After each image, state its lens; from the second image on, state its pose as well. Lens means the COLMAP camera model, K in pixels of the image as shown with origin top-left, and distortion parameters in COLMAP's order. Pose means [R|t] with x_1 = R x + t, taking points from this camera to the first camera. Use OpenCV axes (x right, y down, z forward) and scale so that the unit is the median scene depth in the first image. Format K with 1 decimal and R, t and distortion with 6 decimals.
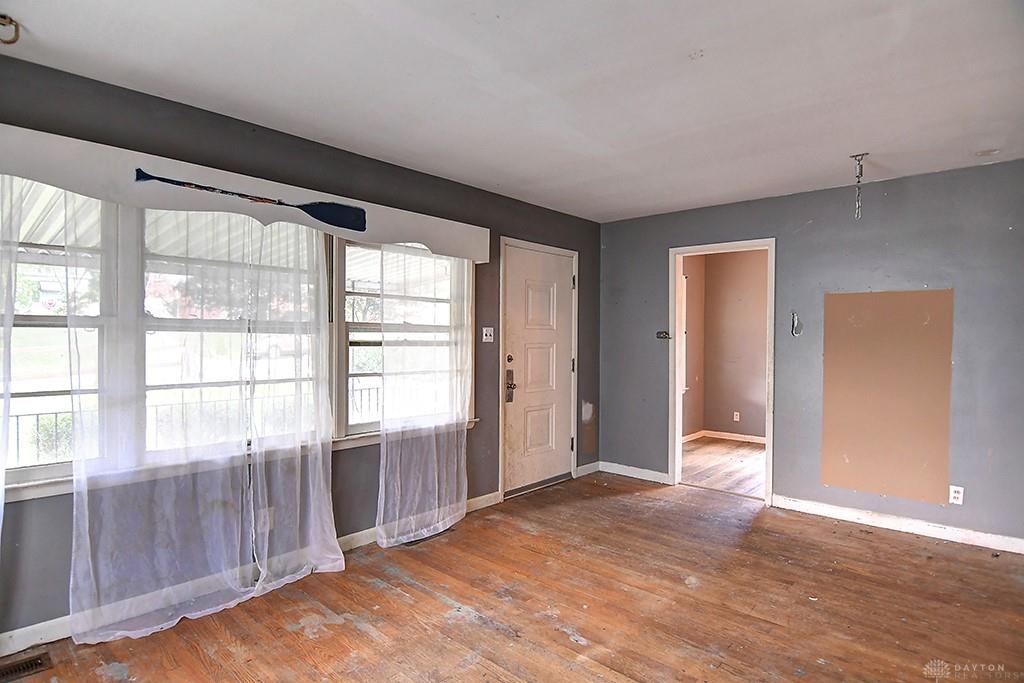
lens RADIAL K [[540.7, 0, 511.0], [0, 540.7, 341.6], [0, 0, 1]] dist [0.003545, -0.018272]
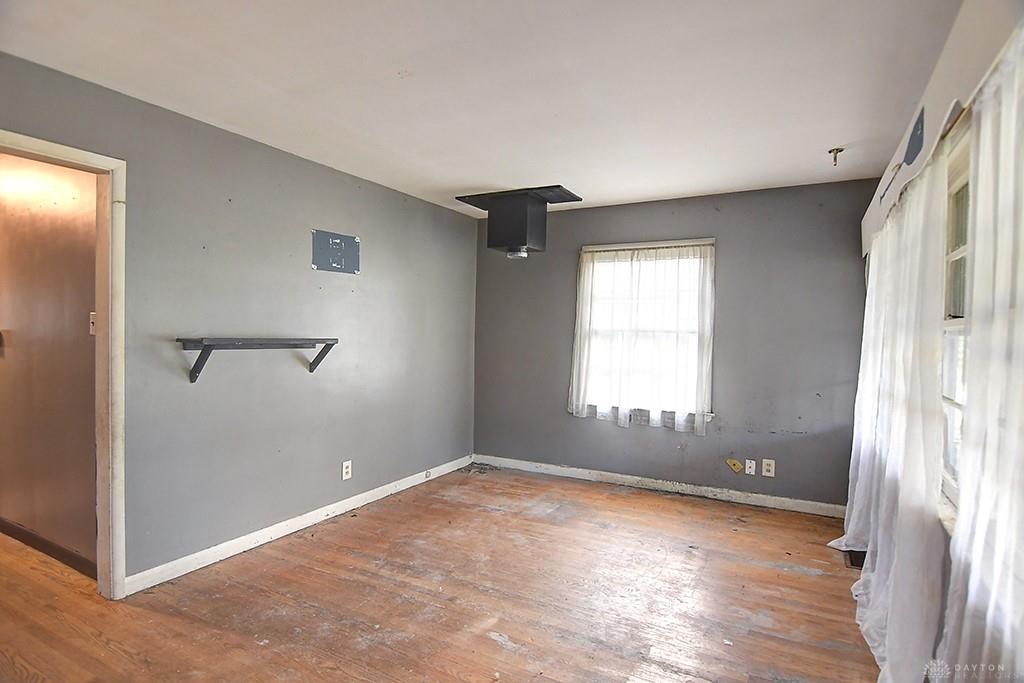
lens RADIAL K [[540.7, 0, 508.6], [0, 540.7, 344.6], [0, 0, 1]] dist [0.003545, -0.018272]
pose [[-0.973147, -0.019065, -0.229392, 0.239539], [-0.025905, 0.999304, 0.026844, -0.007244], [0.228720, 0.032066, -0.972964, 1.353246]]
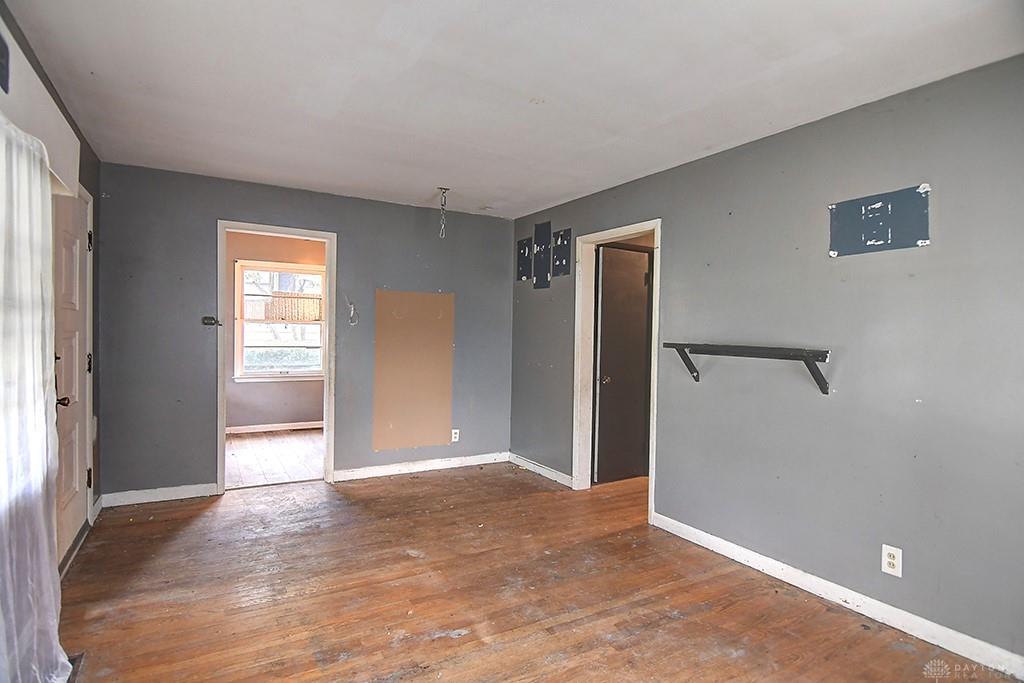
lens RADIAL K [[540.7, 0, 511.0], [0, 540.7, 344.0], [0, 0, 1]] dist [0.003545, -0.018272]
pose [[0.308397, -0.024418, 0.950944, -0.540406], [-0.009757, 0.999537, 0.028830, -0.007183], [-0.951208, -0.018169, 0.308016, 0.423970]]
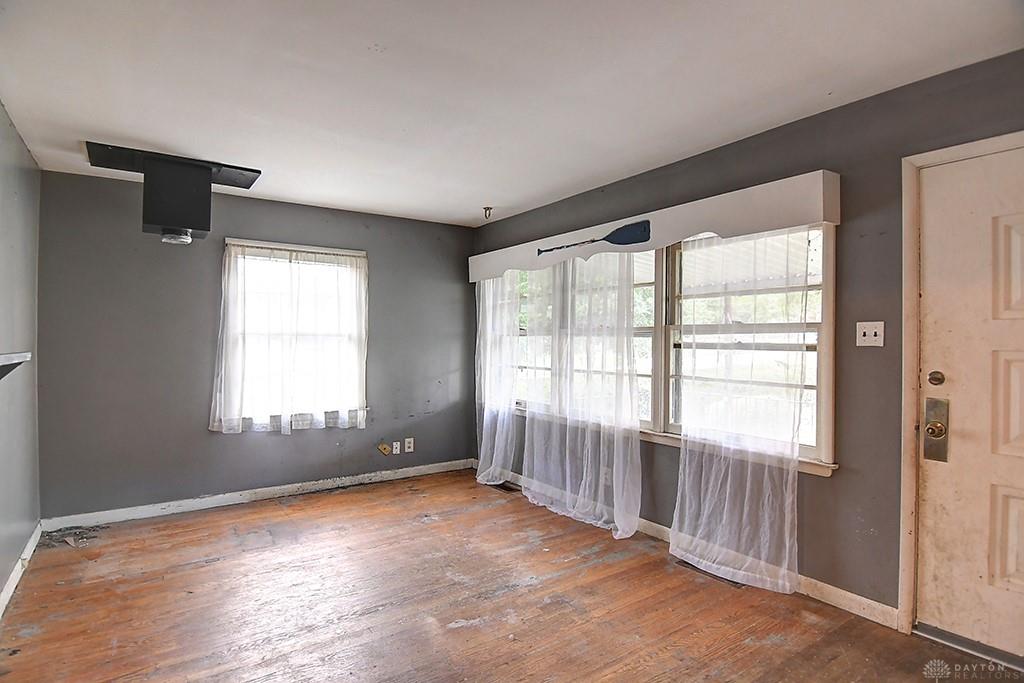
lens RADIAL K [[540.7, 0, 512.7], [0, 540.7, 341.8], [0, 0, 1]] dist [0.003545, -0.018272]
pose [[-0.226146, -0.006297, -0.974073, 0.784404], [-0.011362, 0.999928, -0.003827, 0.003684], [0.974027, 0.010202, -0.226201, 0.927758]]
